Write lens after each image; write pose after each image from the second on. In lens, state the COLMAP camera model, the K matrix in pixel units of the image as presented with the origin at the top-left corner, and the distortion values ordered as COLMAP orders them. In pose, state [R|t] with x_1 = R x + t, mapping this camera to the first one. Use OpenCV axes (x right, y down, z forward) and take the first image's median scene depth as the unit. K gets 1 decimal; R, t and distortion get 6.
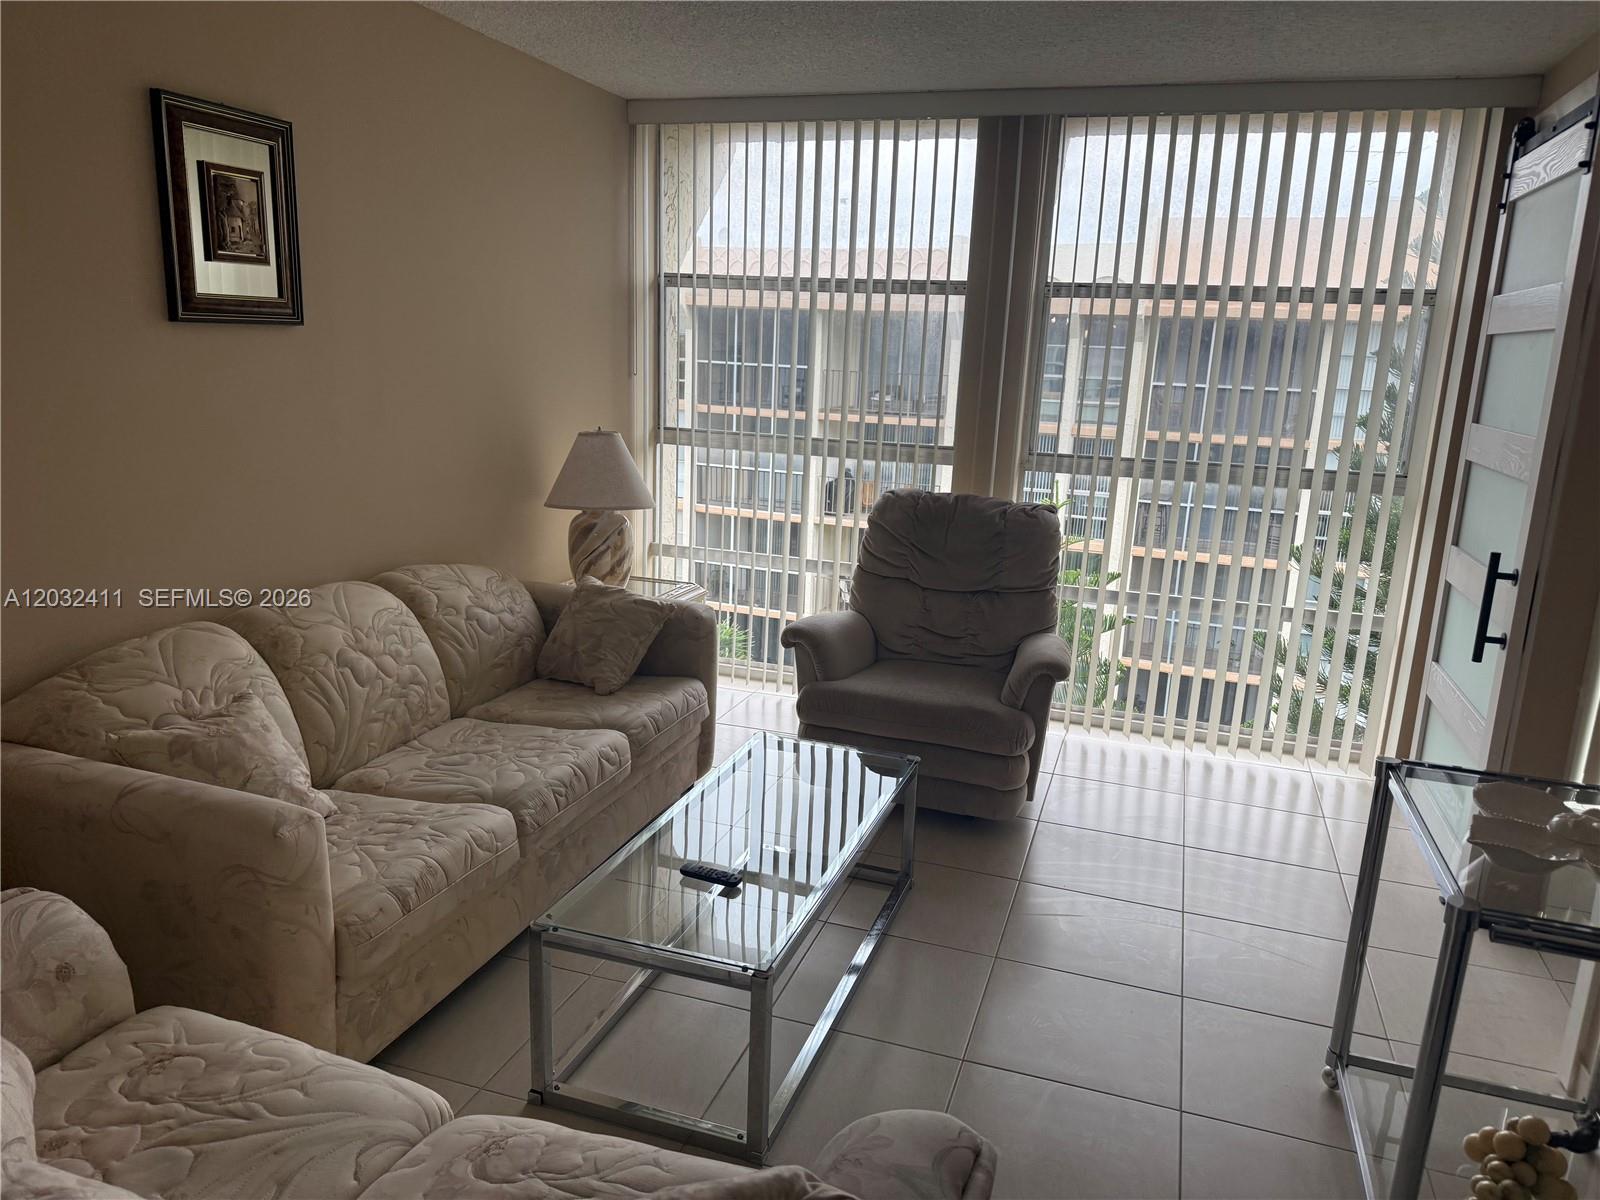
lens RADIAL K [[1123.9, 0, 800.0], [0, 1123.9, 600.0], [0, 0, 1]] dist [0.002808, 0.000323]
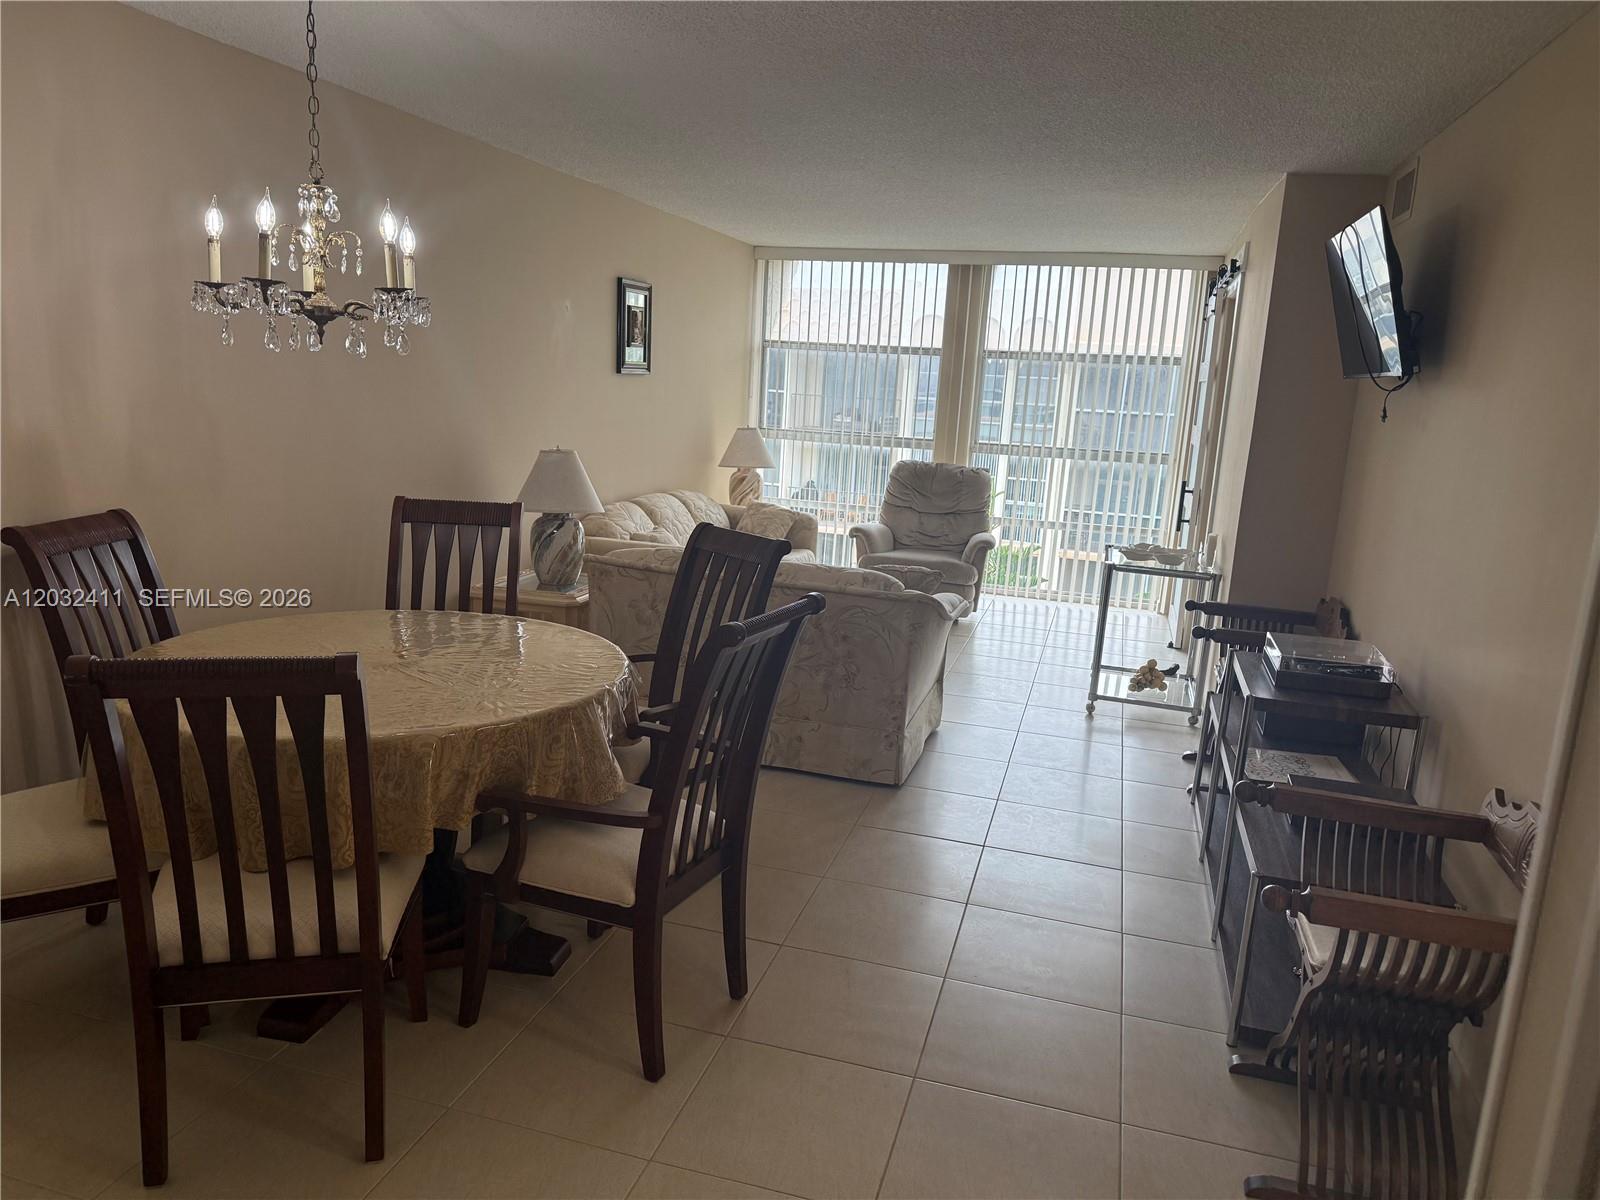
lens RADIAL K [[1123.9, 0, 800.0], [0, 1123.9, 600.0], [0, 0, 1]] dist [0.002808, 0.000323]
pose [[0.998613, 0.001973, 0.052609, -0.182350], [-0.000921, 0.999799, -0.020013, 0.169664], [-0.052638, 0.019937, 0.998415, -0.834607]]
